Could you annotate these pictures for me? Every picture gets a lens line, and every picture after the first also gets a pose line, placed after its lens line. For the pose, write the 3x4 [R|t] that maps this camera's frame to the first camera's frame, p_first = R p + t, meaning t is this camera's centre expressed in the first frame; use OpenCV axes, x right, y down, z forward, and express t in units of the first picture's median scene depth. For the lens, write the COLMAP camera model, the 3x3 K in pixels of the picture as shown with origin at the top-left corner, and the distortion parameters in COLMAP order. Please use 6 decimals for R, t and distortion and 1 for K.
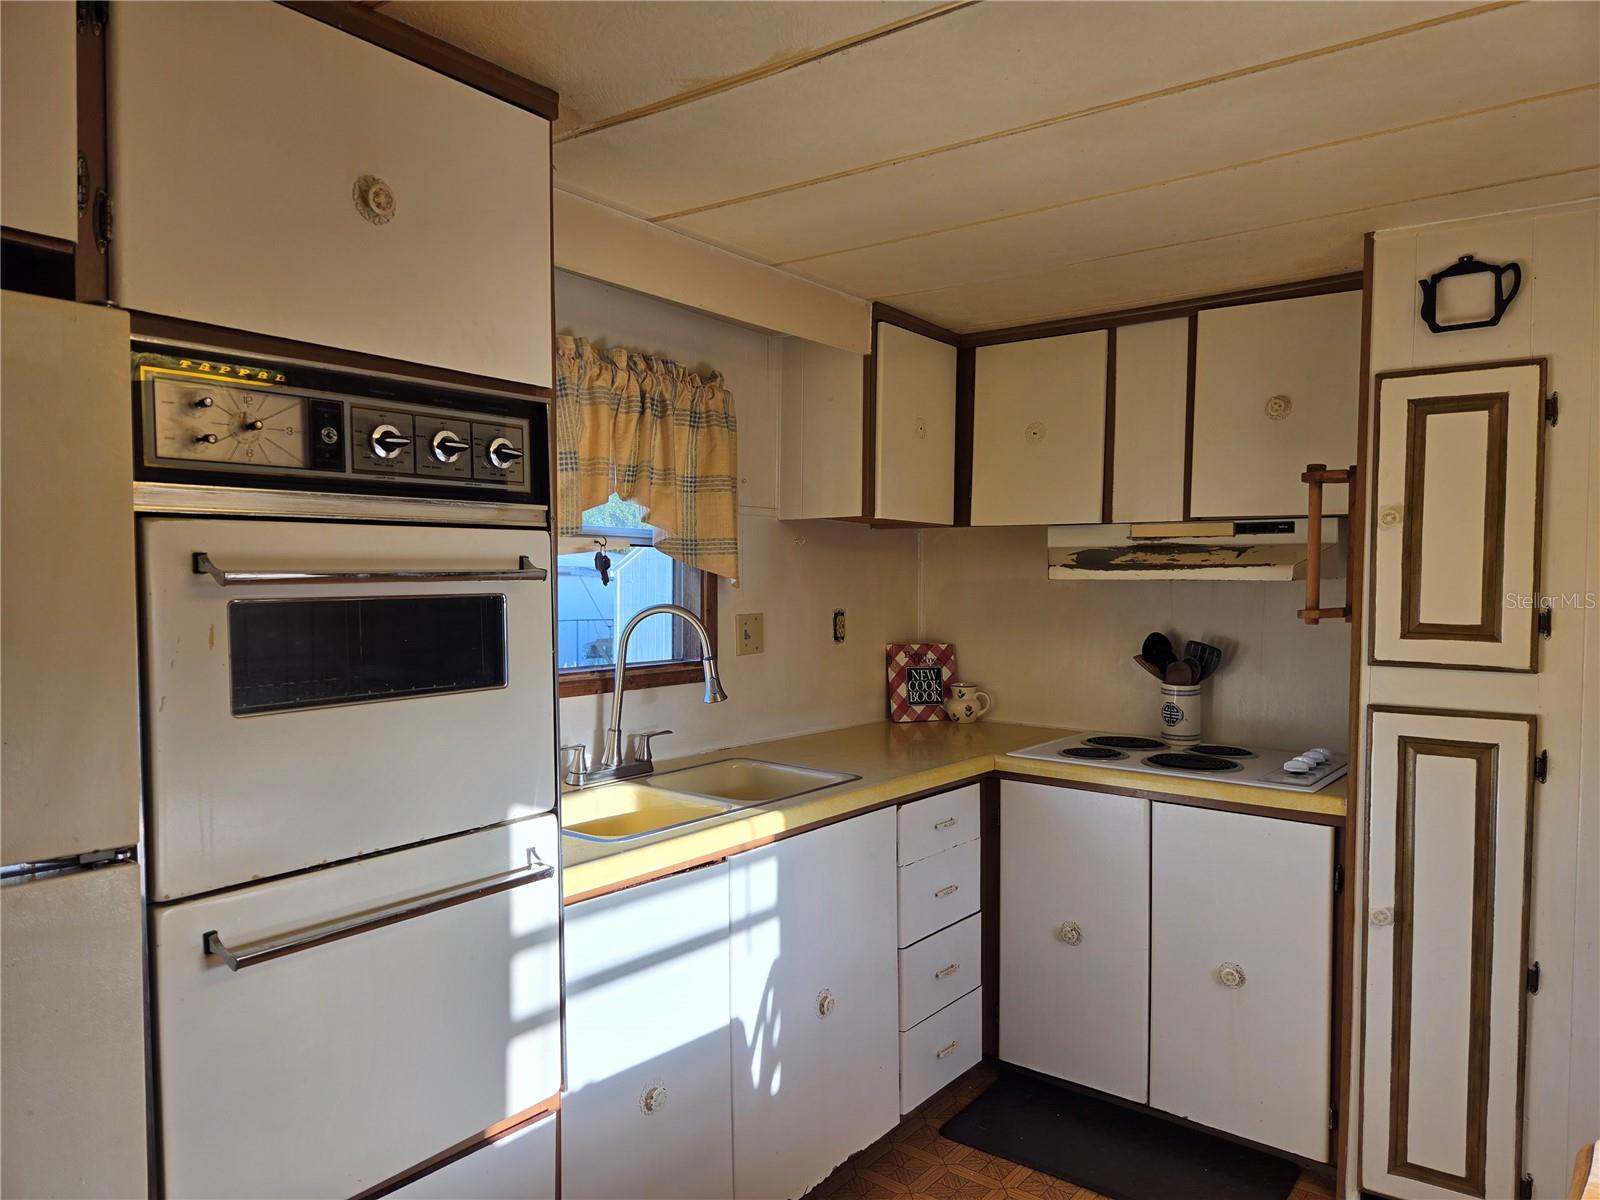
lens RADIAL K [[1144.8, 0, 771.5], [0, 1144.8, 615.0], [0, 0, 1]] dist [0.056298, -0.027160]
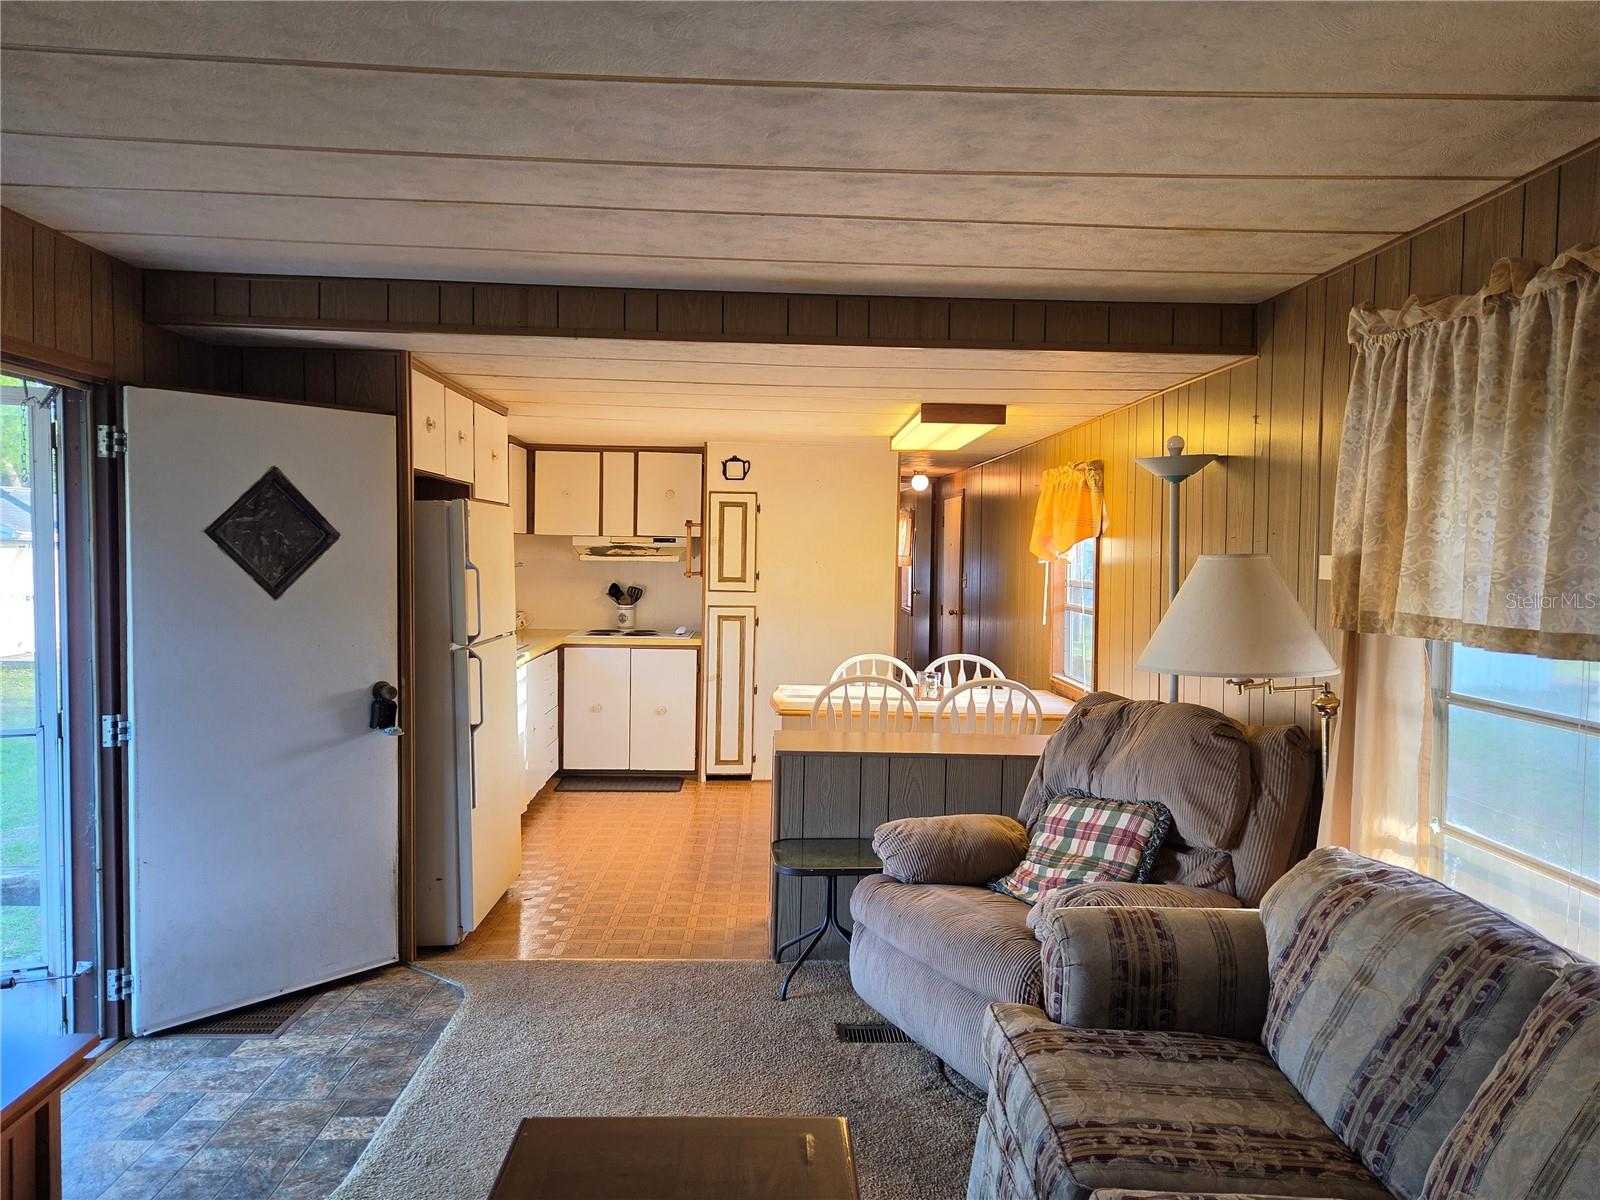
lens RADIAL K [[1144.8, 0, 798.7], [0, 1144.8, 607.0], [0, 0, 1]] dist [0.056298, -0.027160]
pose [[0.788184, -0.027523, 0.614824, -1.020134], [0.011437, 0.999482, 0.030081, -0.001623], [-0.615334, -0.016677, 0.788090, -1.332031]]
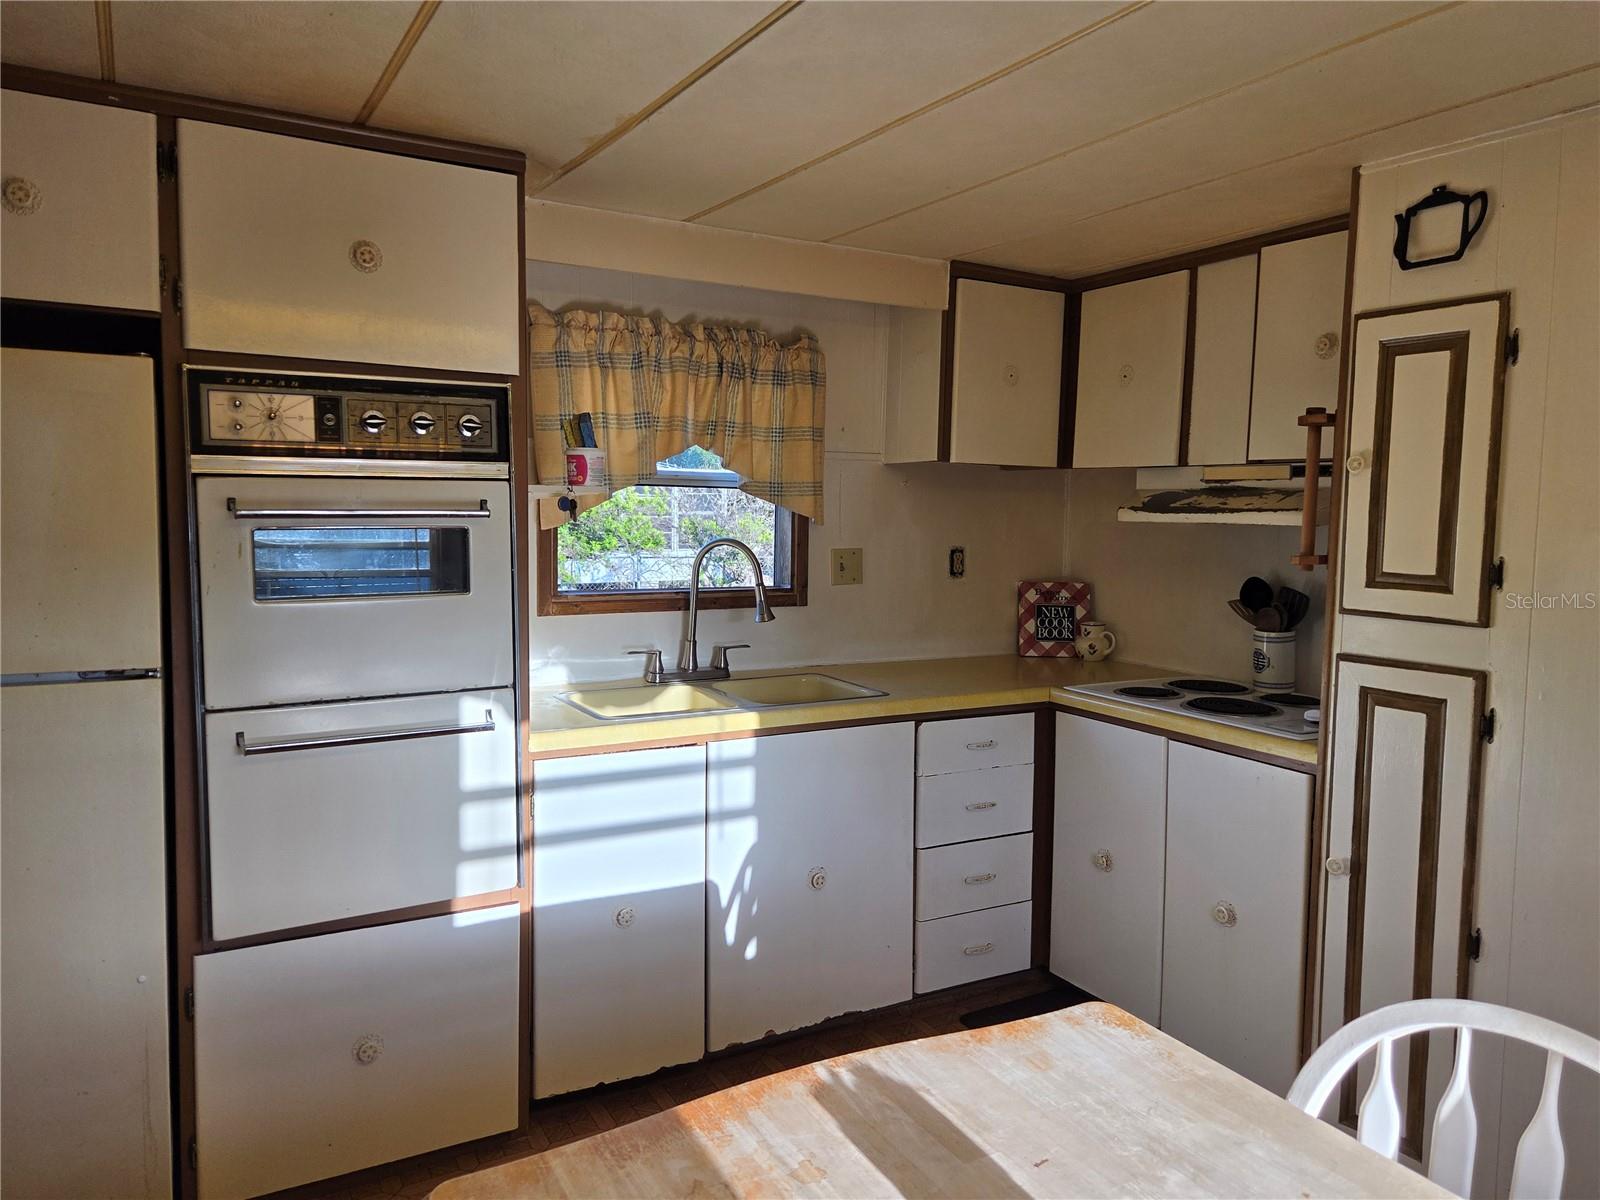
lens RADIAL K [[1144.8, 0, 711.6], [0, 1144.8, 603.2], [0, 0, 1]] dist [0.056298, -0.027160]
pose [[0.915136, 0.043257, -0.400817, 0.407455], [-0.024089, 0.998318, 0.052741, -0.004645], [0.402425, -0.038610, 0.914639, -0.110180]]
